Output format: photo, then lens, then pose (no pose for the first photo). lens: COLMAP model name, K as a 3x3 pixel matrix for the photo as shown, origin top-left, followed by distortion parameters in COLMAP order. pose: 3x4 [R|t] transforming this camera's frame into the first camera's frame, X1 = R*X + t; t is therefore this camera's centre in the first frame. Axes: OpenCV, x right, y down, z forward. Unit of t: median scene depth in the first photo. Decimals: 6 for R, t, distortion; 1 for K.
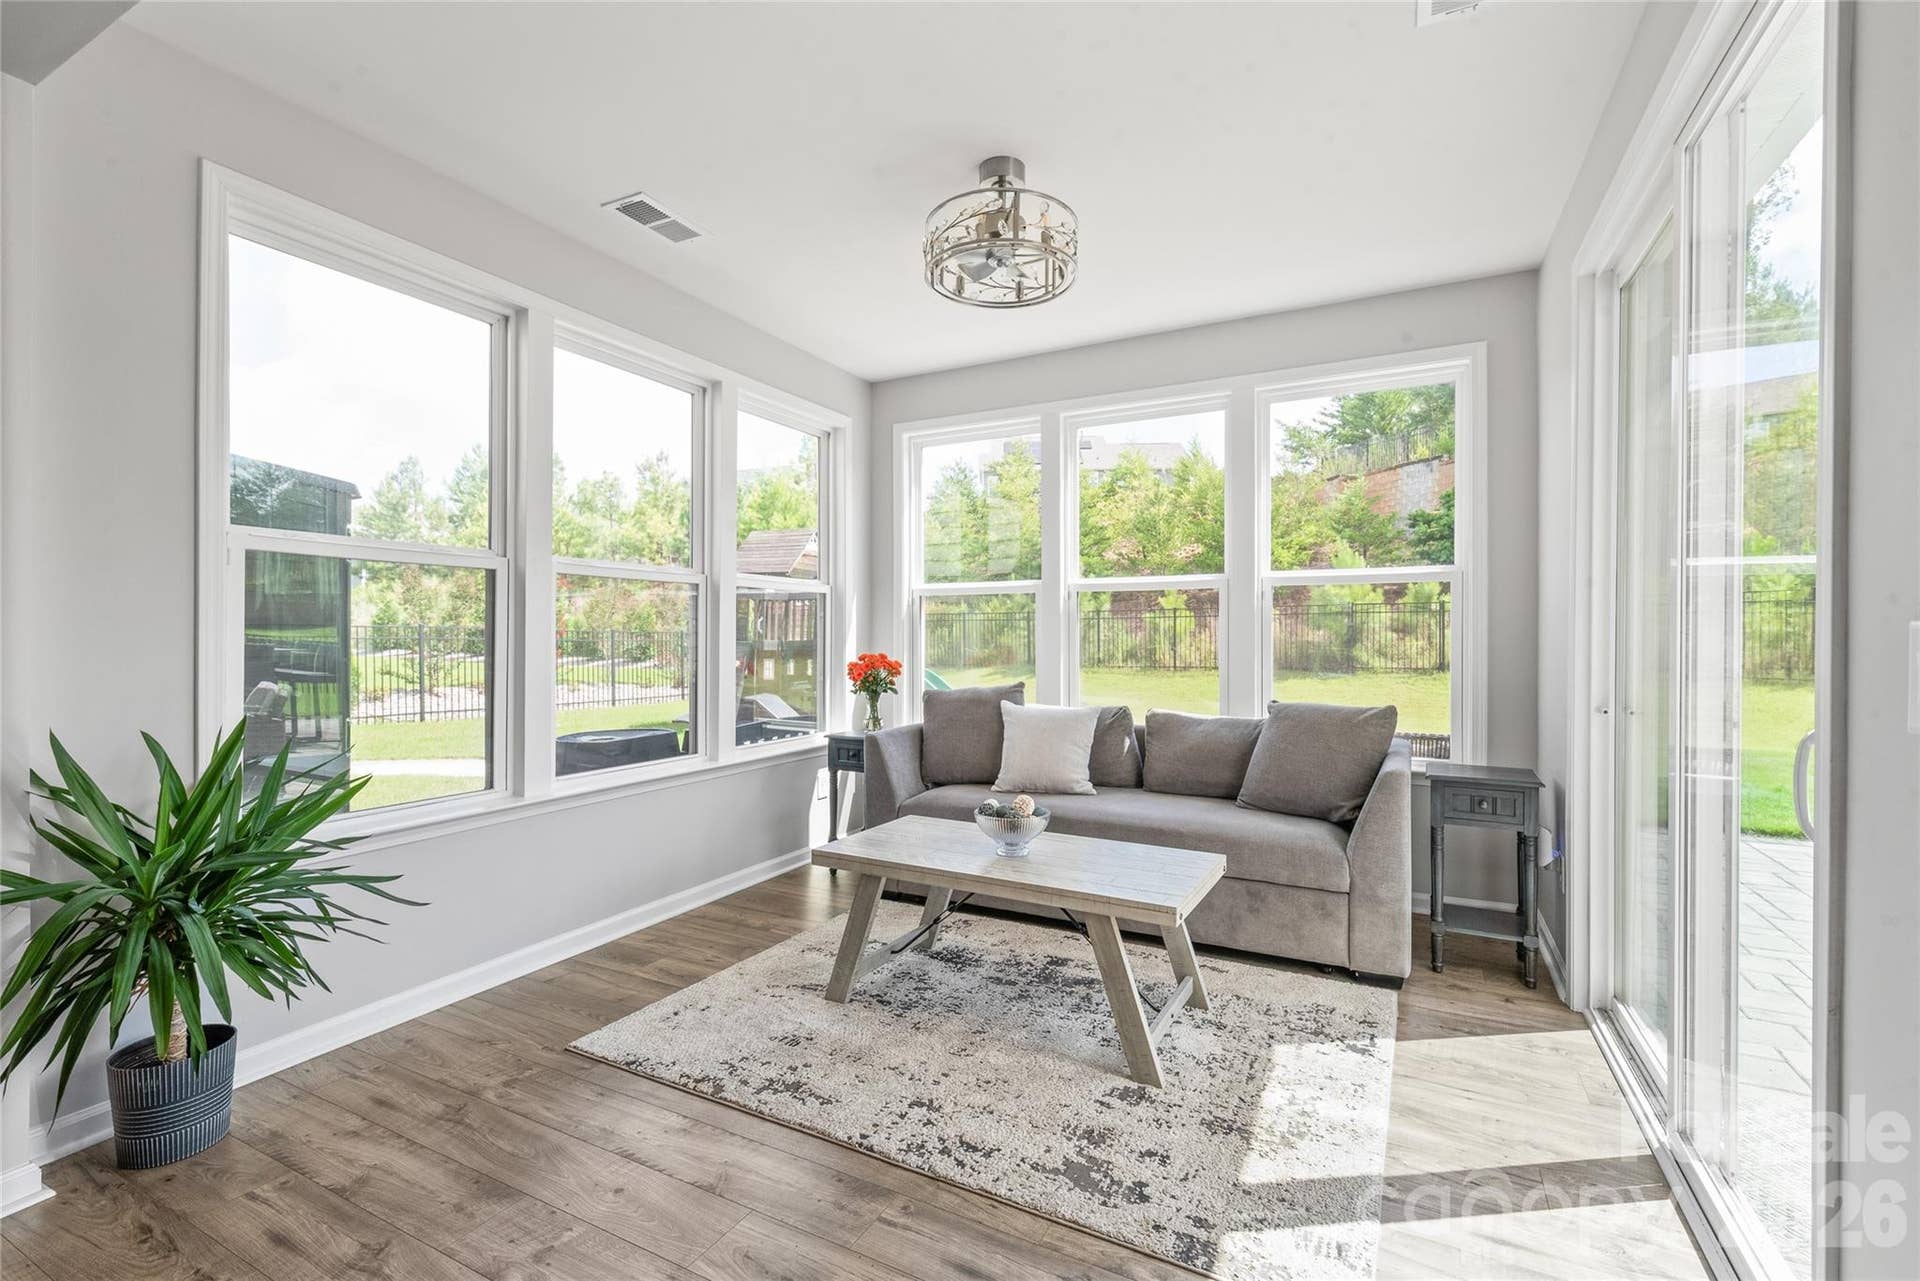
lens RADIAL K [[850.4, 0, 950.5], [0, 850.4, 634.9], [0, 0, 1]] dist [-0.004579, -0.000527]
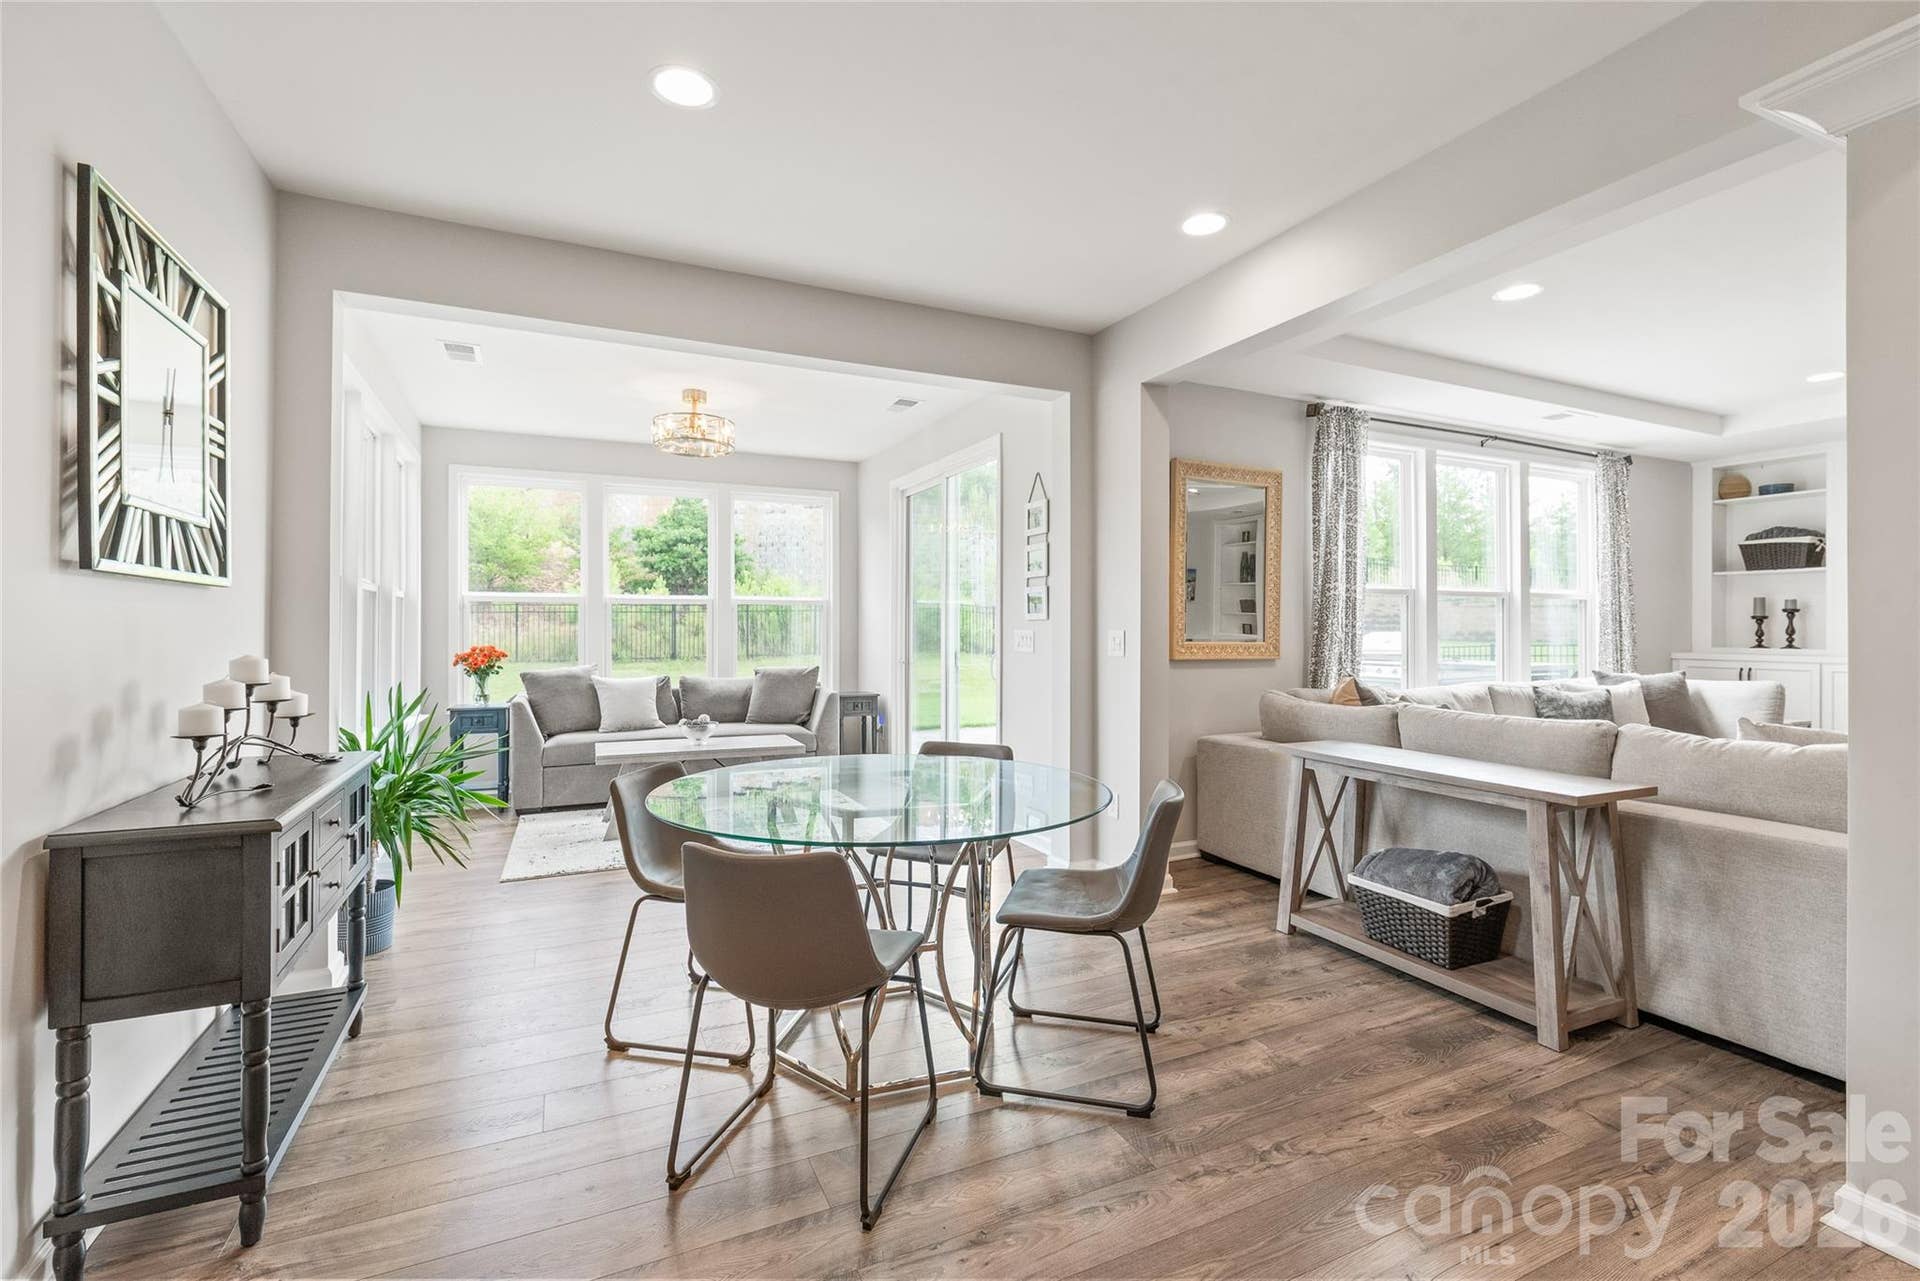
lens RADIAL K [[850.4, 0, 956.8], [0, 850.4, 638.4], [0, 0, 1]] dist [-0.004579, -0.000527]
pose [[0.602566, -0.004131, 0.798059, -0.714677], [-0.004303, 0.999955, 0.008425, -0.005889], [-0.798058, -0.008511, 0.602521, -0.412277]]
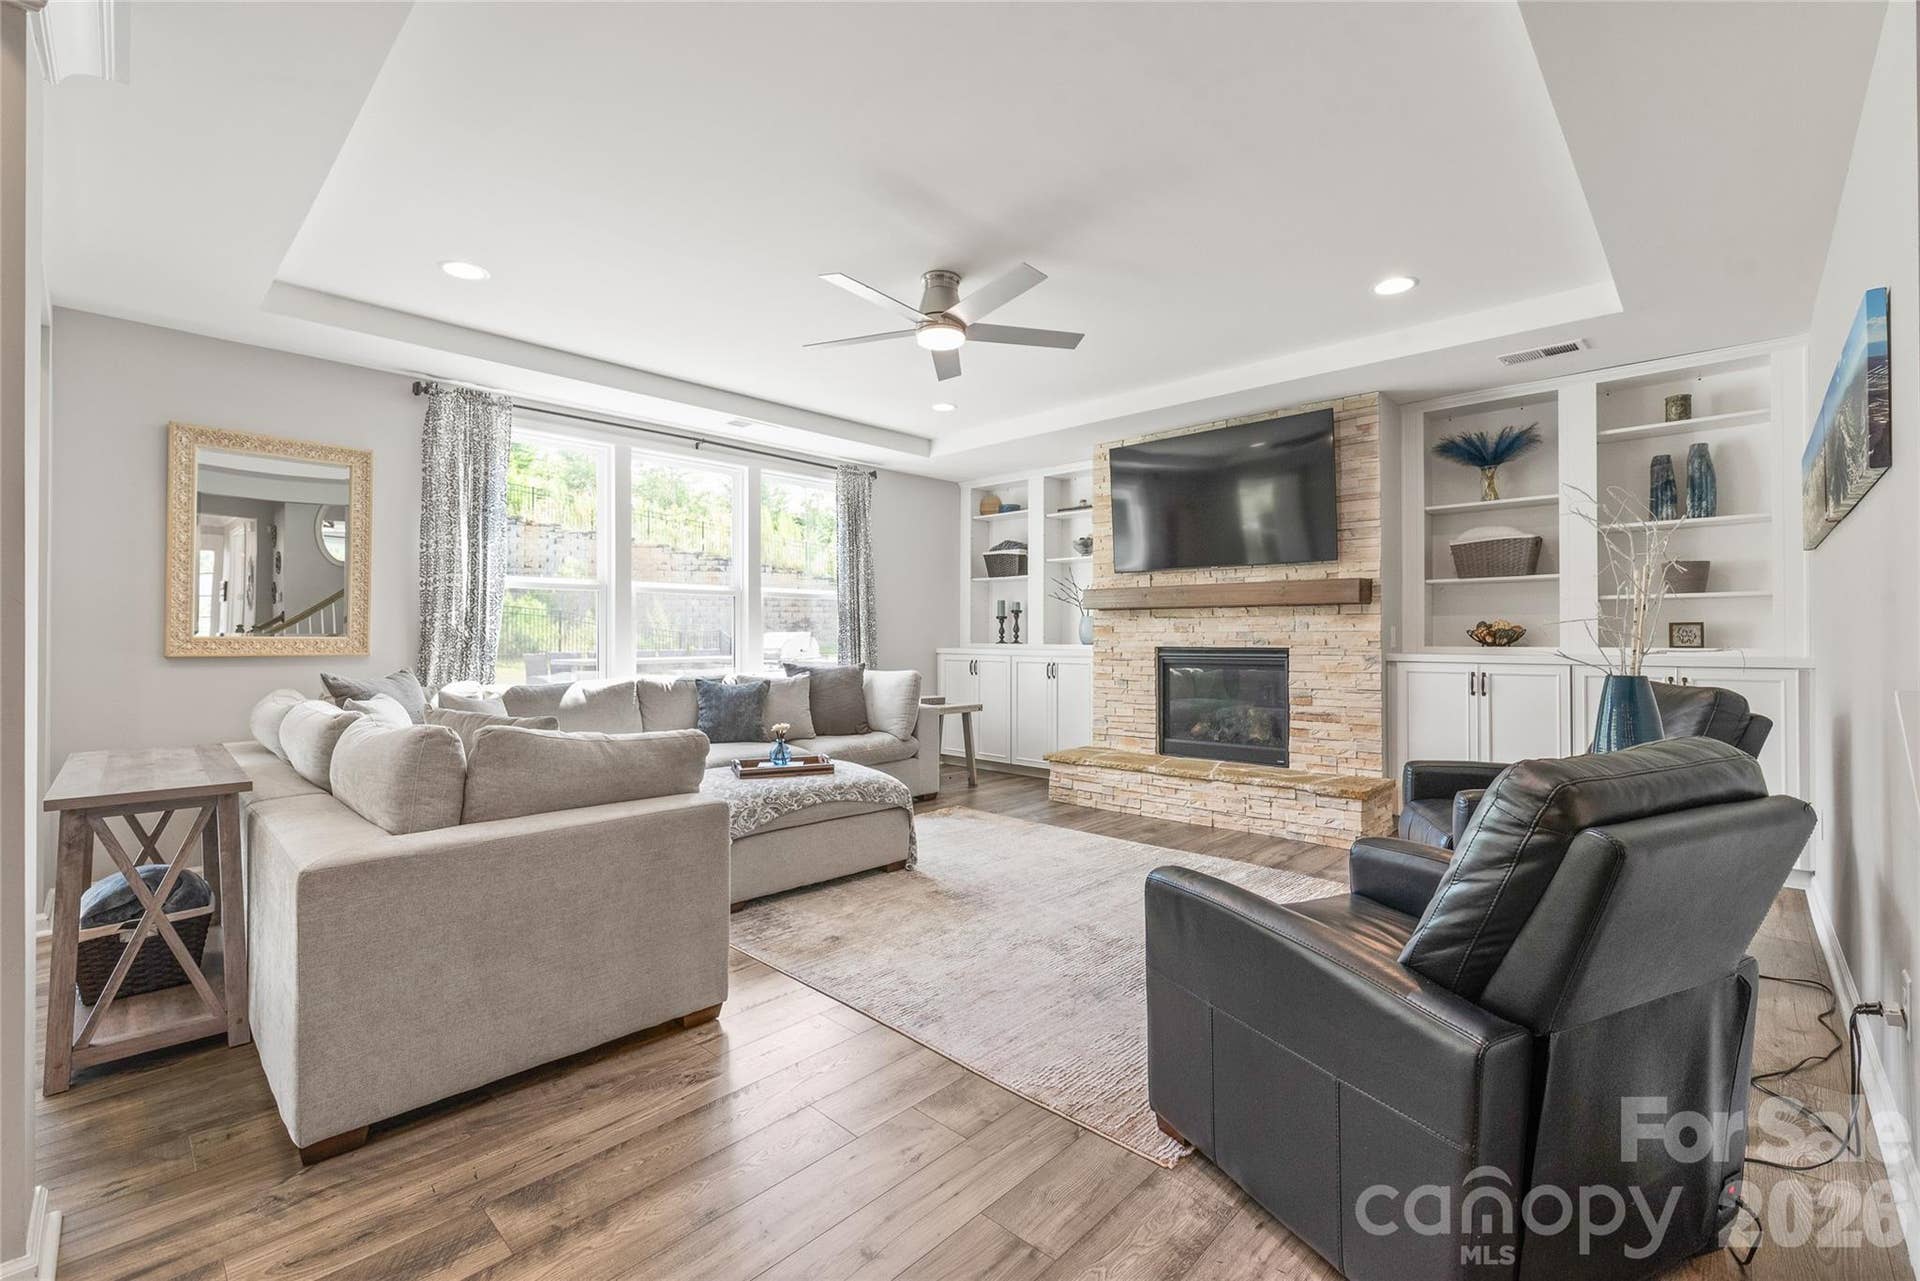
lens RADIAL K [[818.8, 0, 960.9], [0, 818.8, 633.1], [0, 0, 1]] dist [0.000321, 0.000293]
pose [[0.271342, 0.005200, 0.962469, -0.319008], [-0.002702, 0.999986, -0.004641, 0.004448], [-0.962479, -0.001341, 0.271352, -1.032350]]
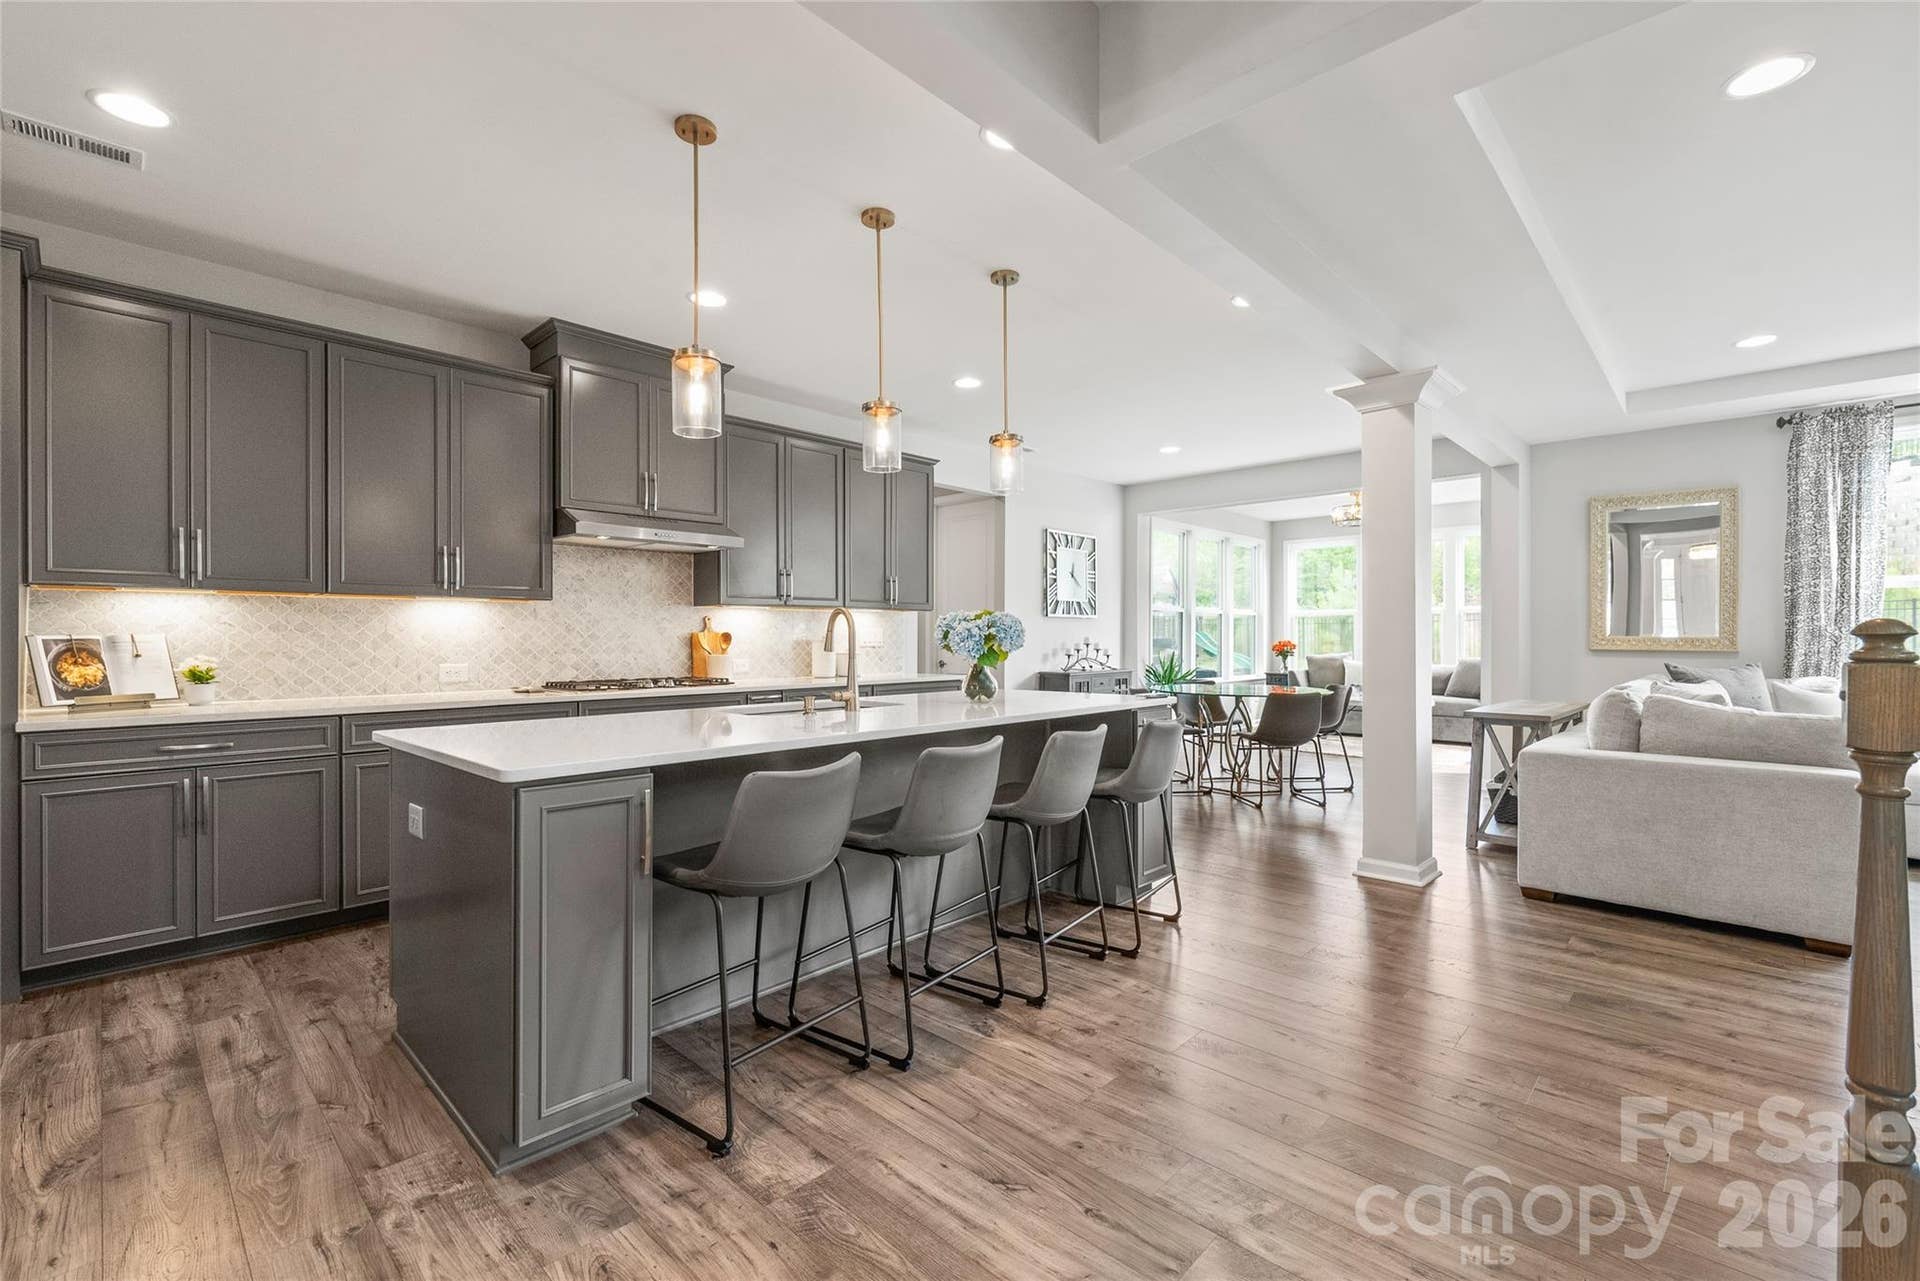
lens RADIAL K [[818.8, 0, 960.3], [0, 818.8, 630.6], [0, 0, 1]] dist [0.000321, 0.000293]
pose [[0.959975, -0.001268, -0.280083, -0.329615], [0.000075, 0.999991, -0.004271, 0.002499], [0.280086, 0.004079, 0.959966, -1.570340]]
